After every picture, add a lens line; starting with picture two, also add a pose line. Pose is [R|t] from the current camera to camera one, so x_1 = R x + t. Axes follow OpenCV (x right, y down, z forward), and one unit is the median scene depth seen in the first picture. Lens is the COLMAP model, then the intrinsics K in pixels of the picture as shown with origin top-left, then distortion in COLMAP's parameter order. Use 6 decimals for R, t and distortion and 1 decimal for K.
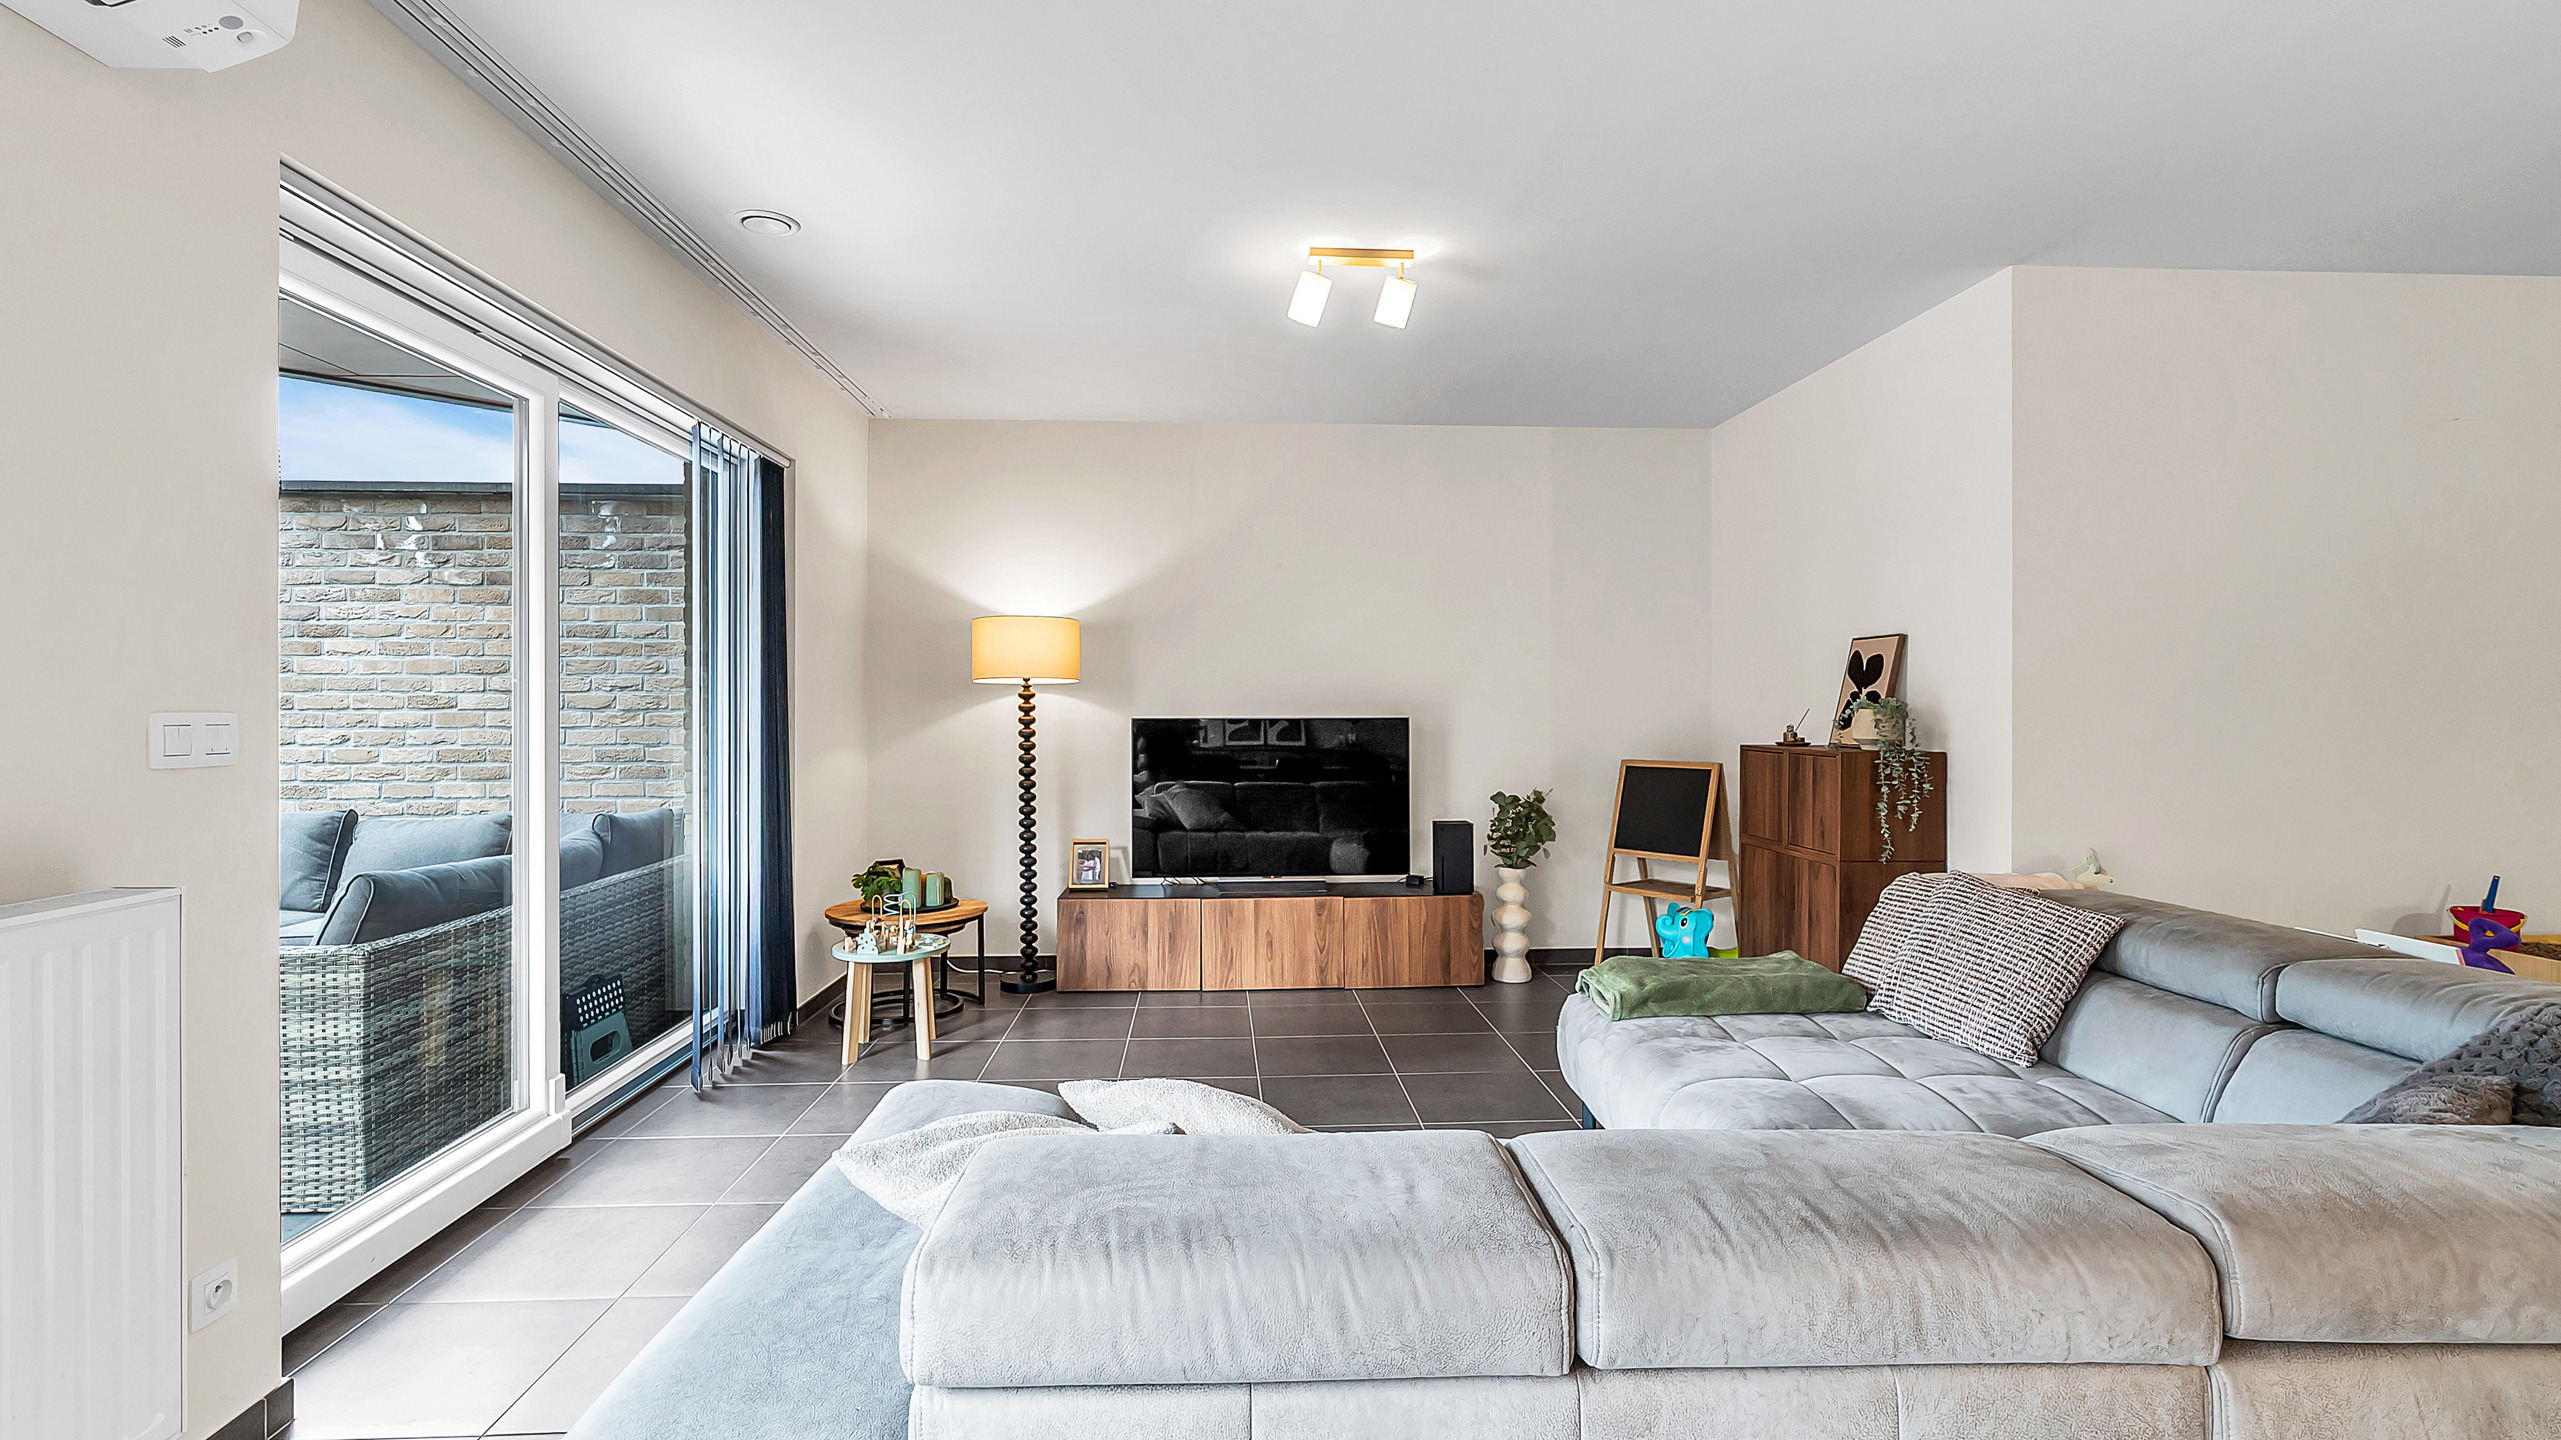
lens RADIAL K [[1168.8, 0, 1271.1], [0, 1168.8, 712.4], [0, 0, 1]] dist [-0.003059, 0.000407]
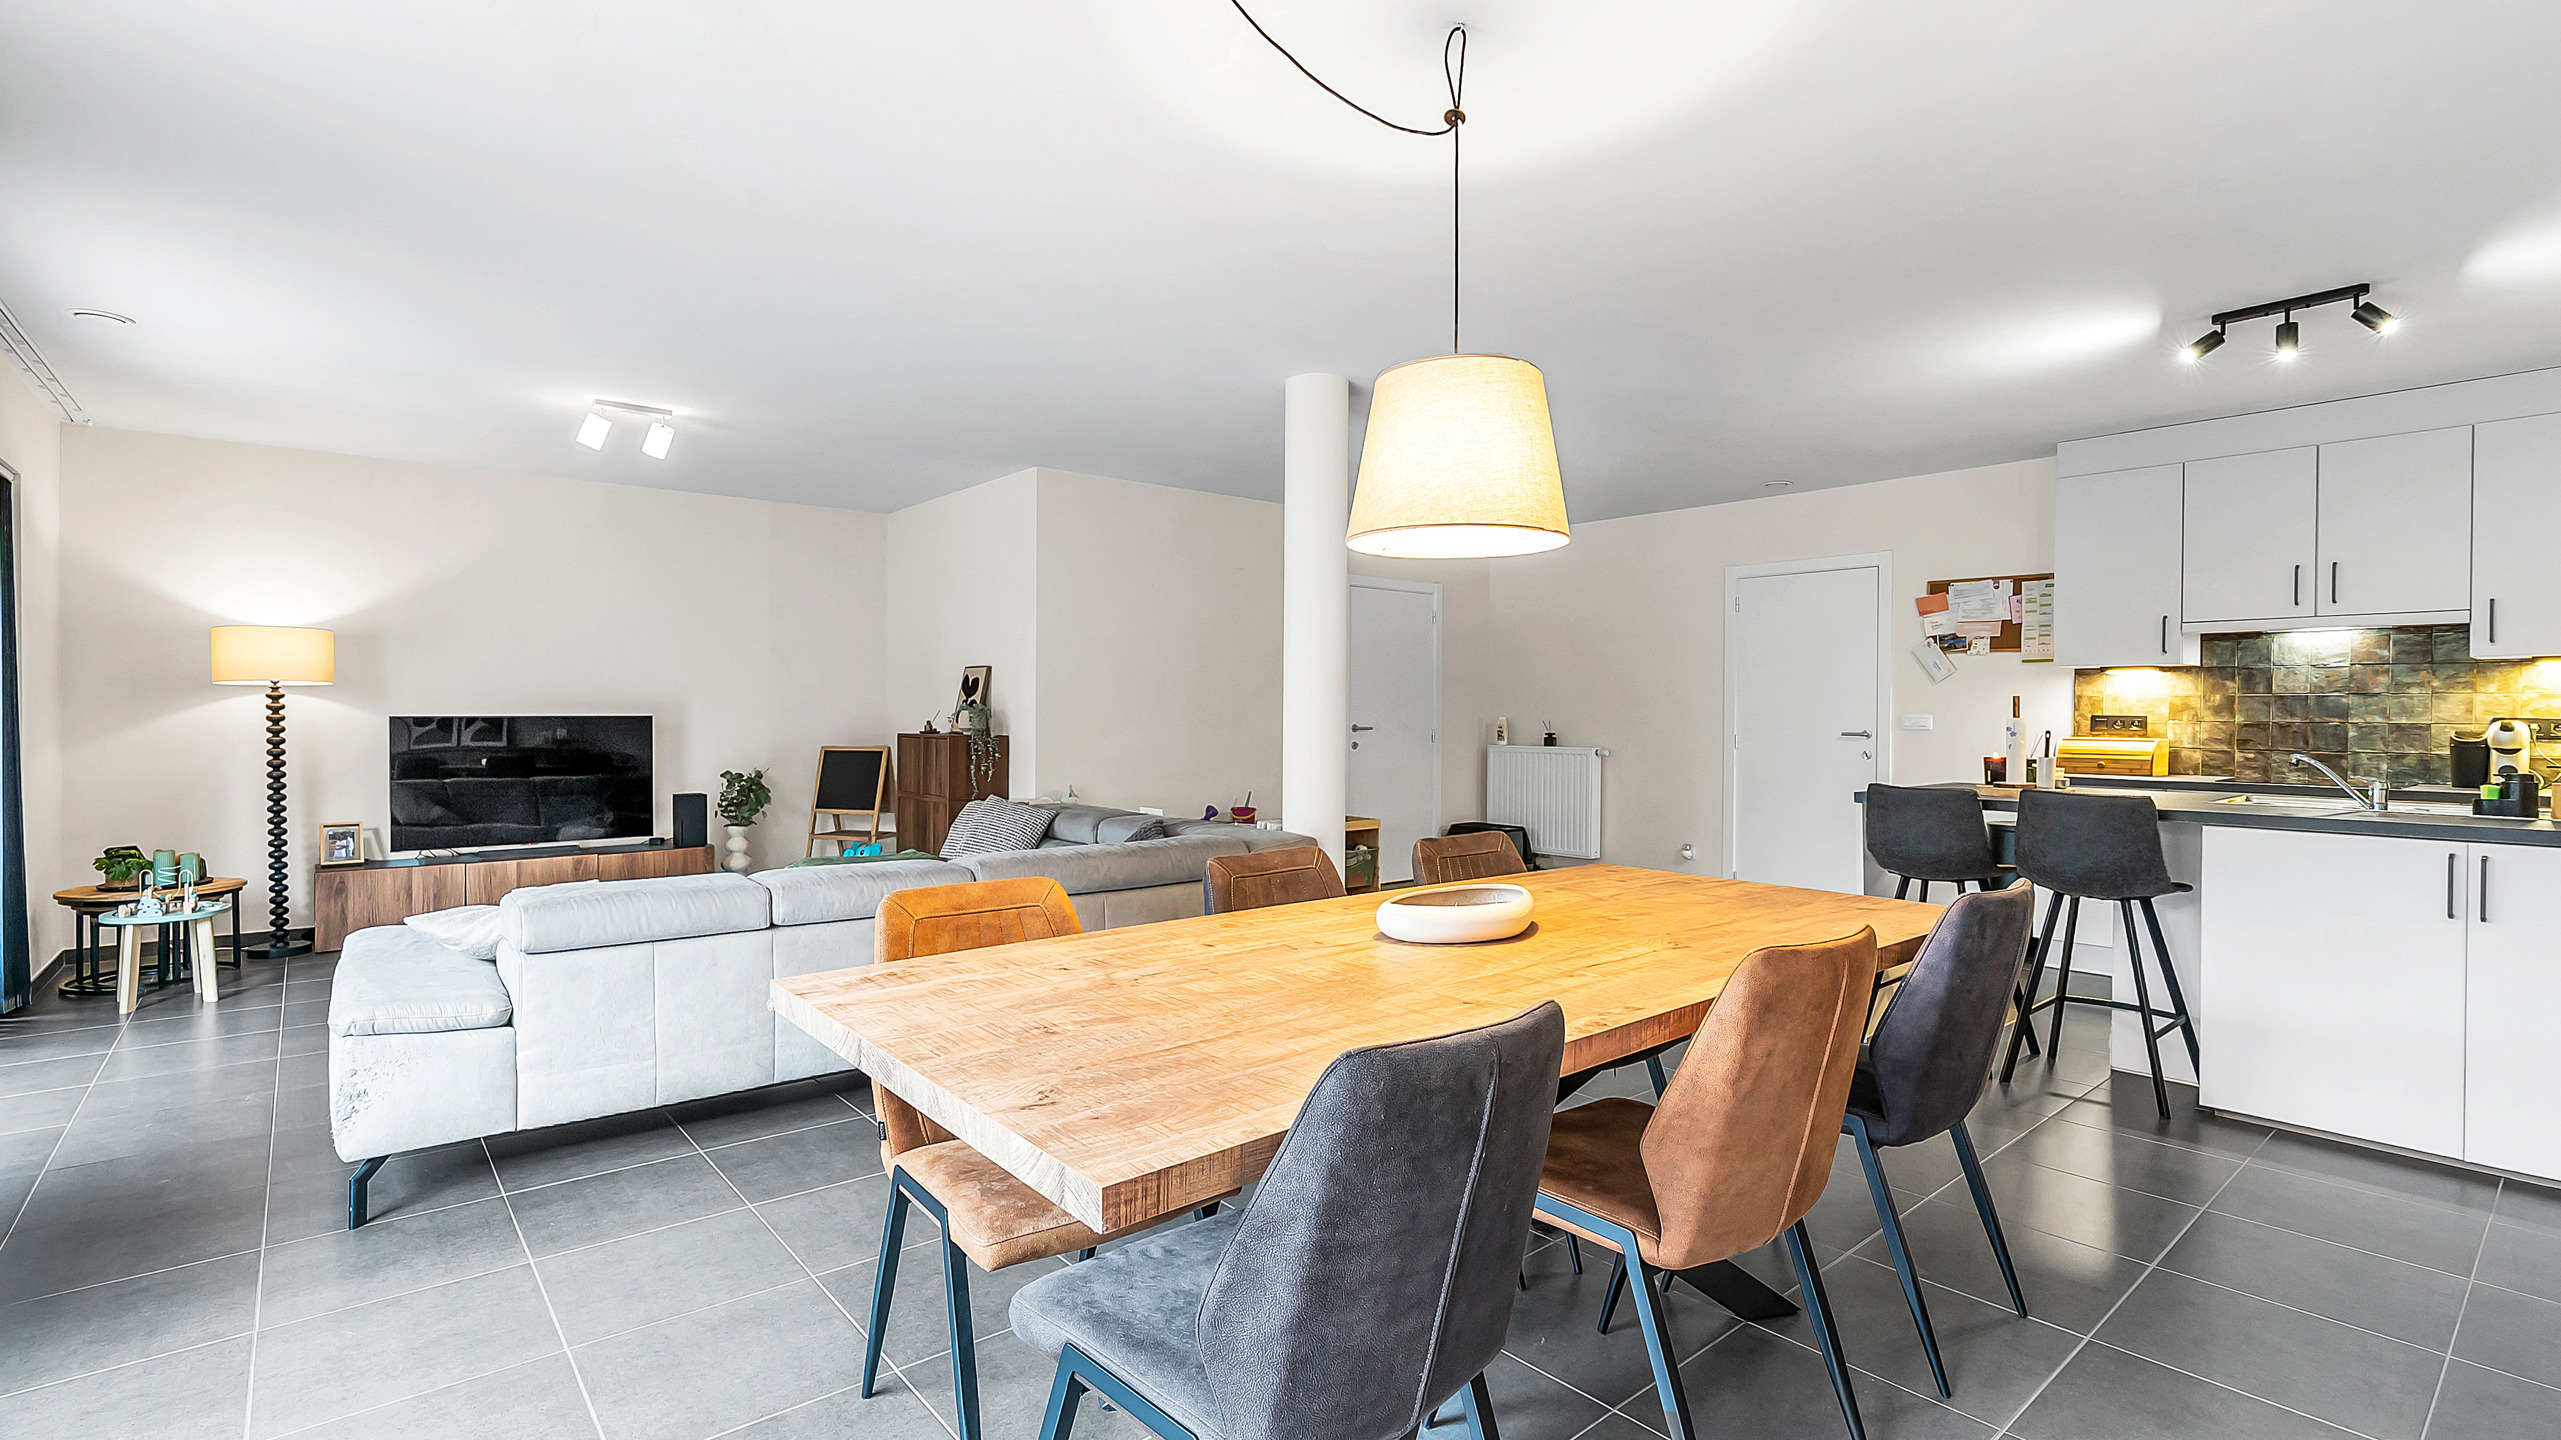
lens RADIAL K [[1168.8, 0, 1271.1], [0, 1168.8, 712.4], [0, 0, 1]] dist [-0.003059, 0.000407]
pose [[0.802782, 0.001662, 0.596271, -0.109991], [-0.001678, 0.999998, -0.000529, 0.000244], [-0.596271, -0.000576, 0.802783, -0.478436]]
